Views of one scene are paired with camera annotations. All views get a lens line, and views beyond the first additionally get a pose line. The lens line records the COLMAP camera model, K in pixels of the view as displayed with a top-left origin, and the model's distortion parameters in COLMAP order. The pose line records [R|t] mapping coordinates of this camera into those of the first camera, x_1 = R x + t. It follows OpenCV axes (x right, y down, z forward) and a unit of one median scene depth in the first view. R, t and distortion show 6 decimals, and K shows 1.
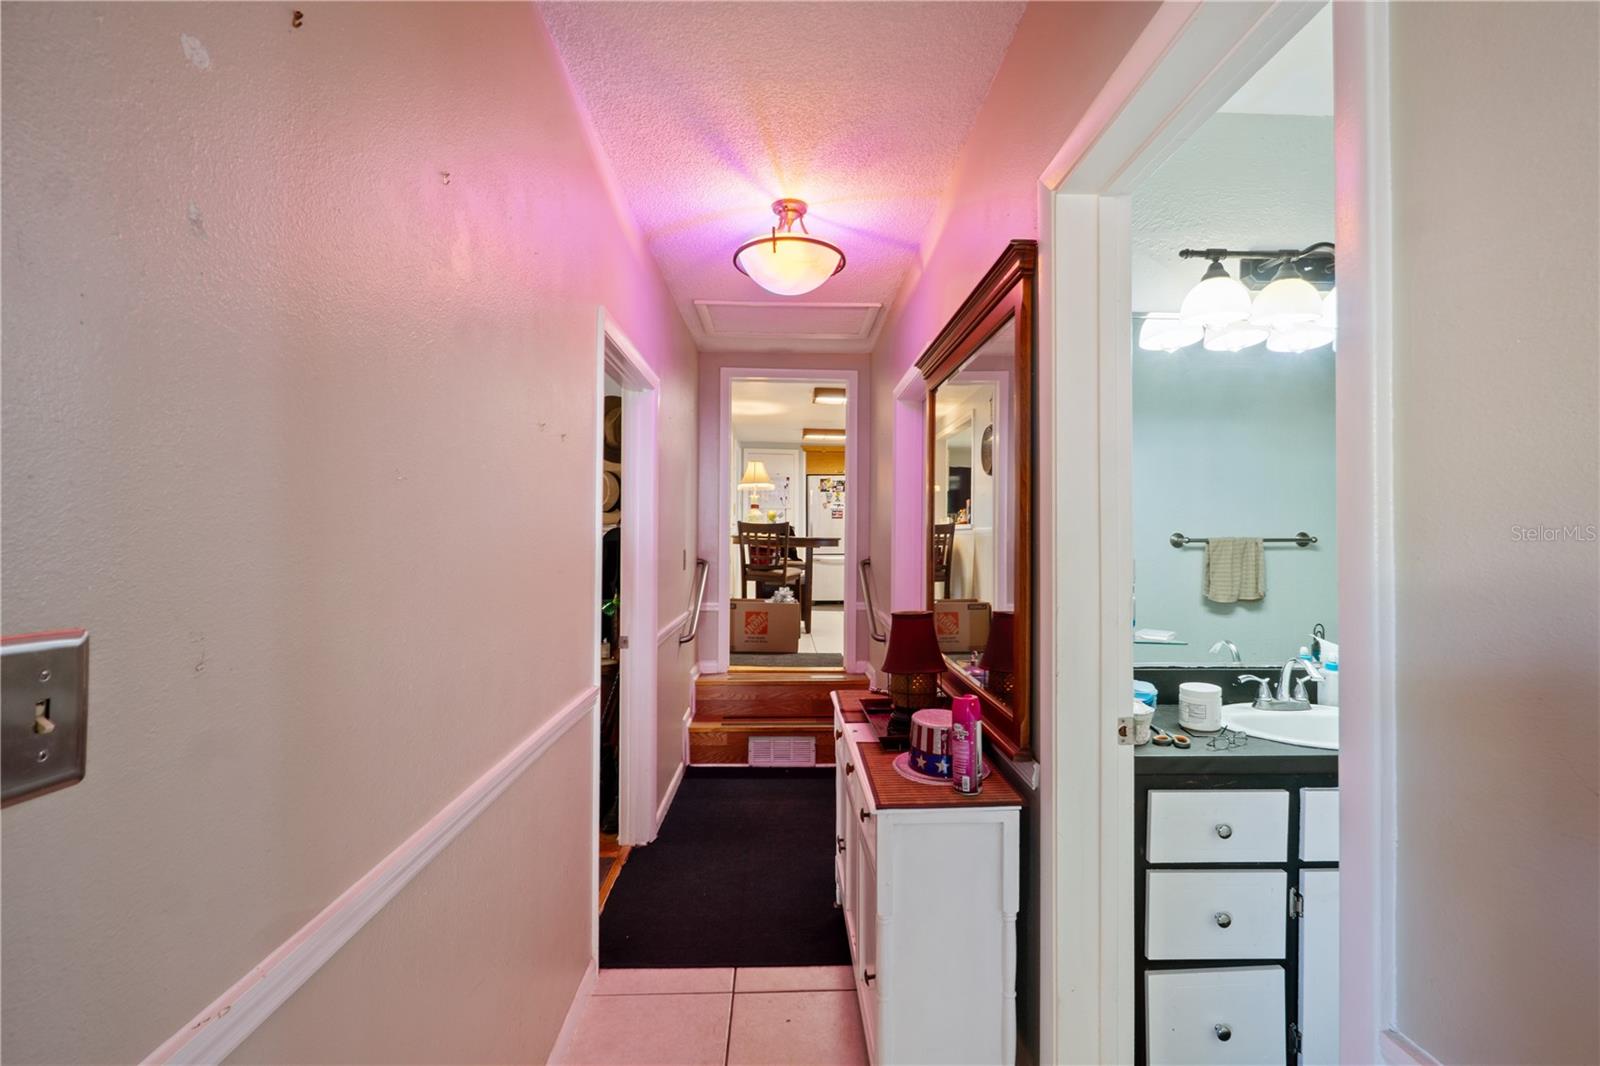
lens RADIAL K [[747.2, 0, 800.0], [0, 747.2, 533.0], [0, 0, 1]] dist [-0.003337, -0.000044]
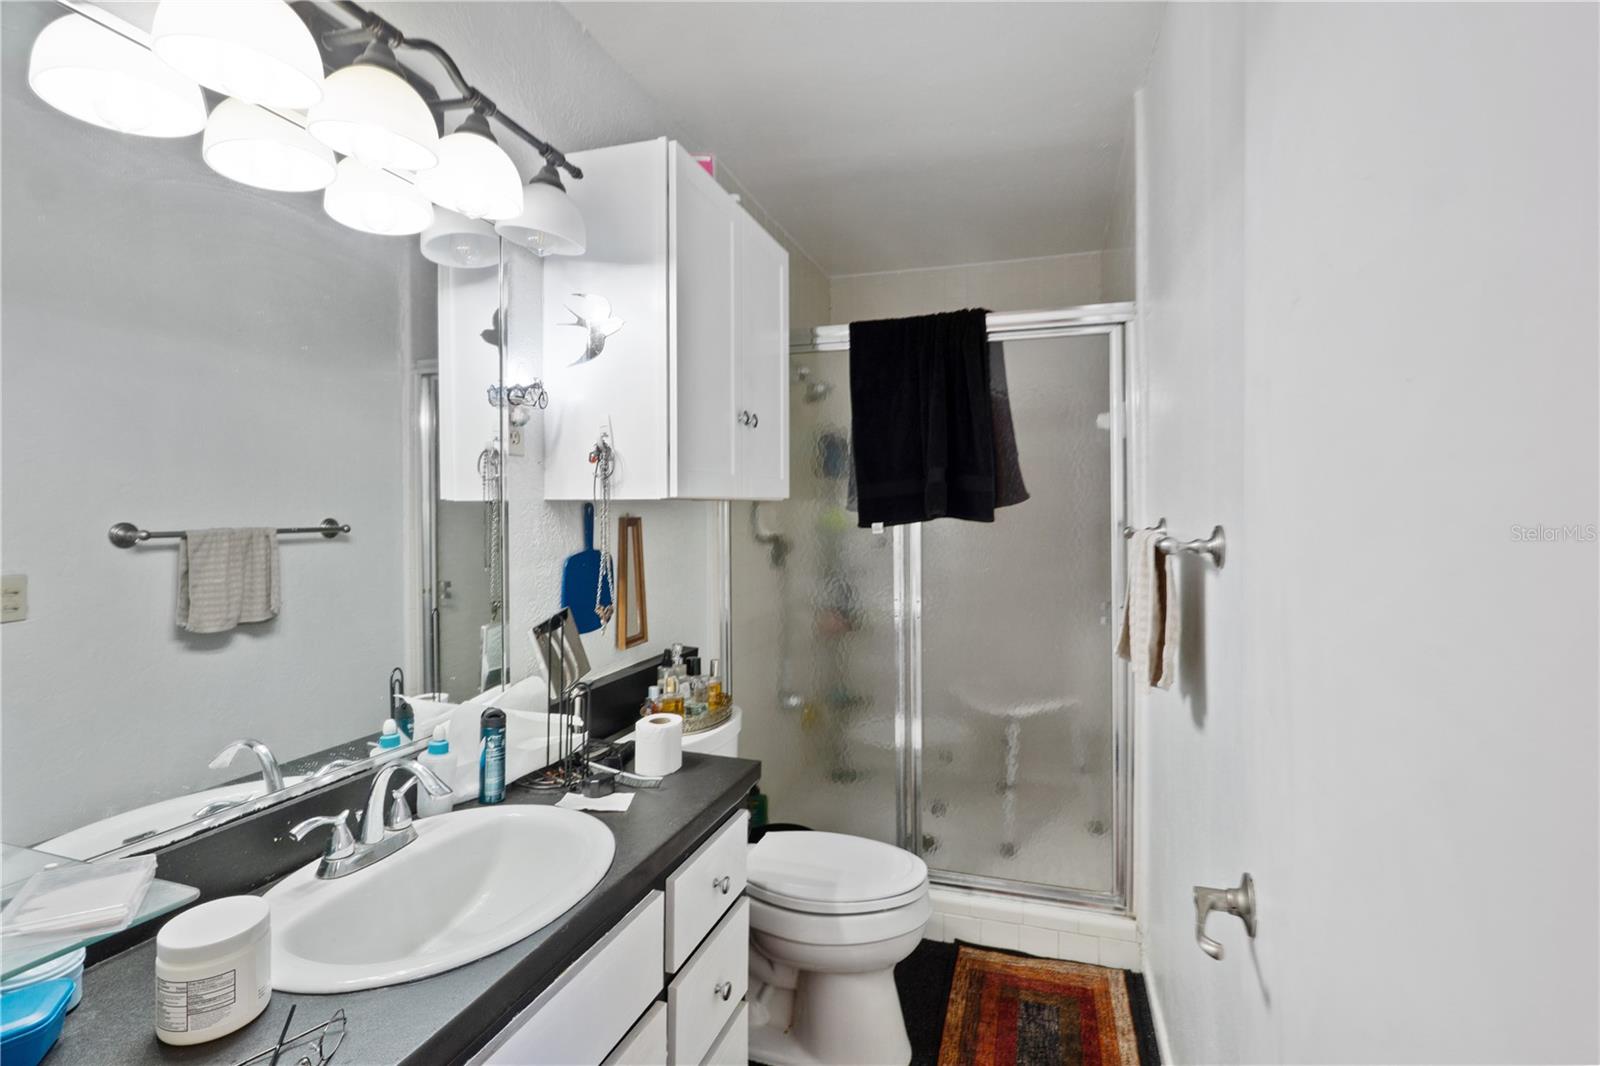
lens RADIAL K [[727.4, 0, 809.3], [0, 727.4, 514.0], [0, 0, 1]] dist [-0.010795, 0.000239]
pose [[0.325828, -0.005392, 0.945414, 0.157019], [-0.004843, 0.999961, 0.007372, -0.013174], [-0.945417, -0.006981, 0.325789, 0.328695]]
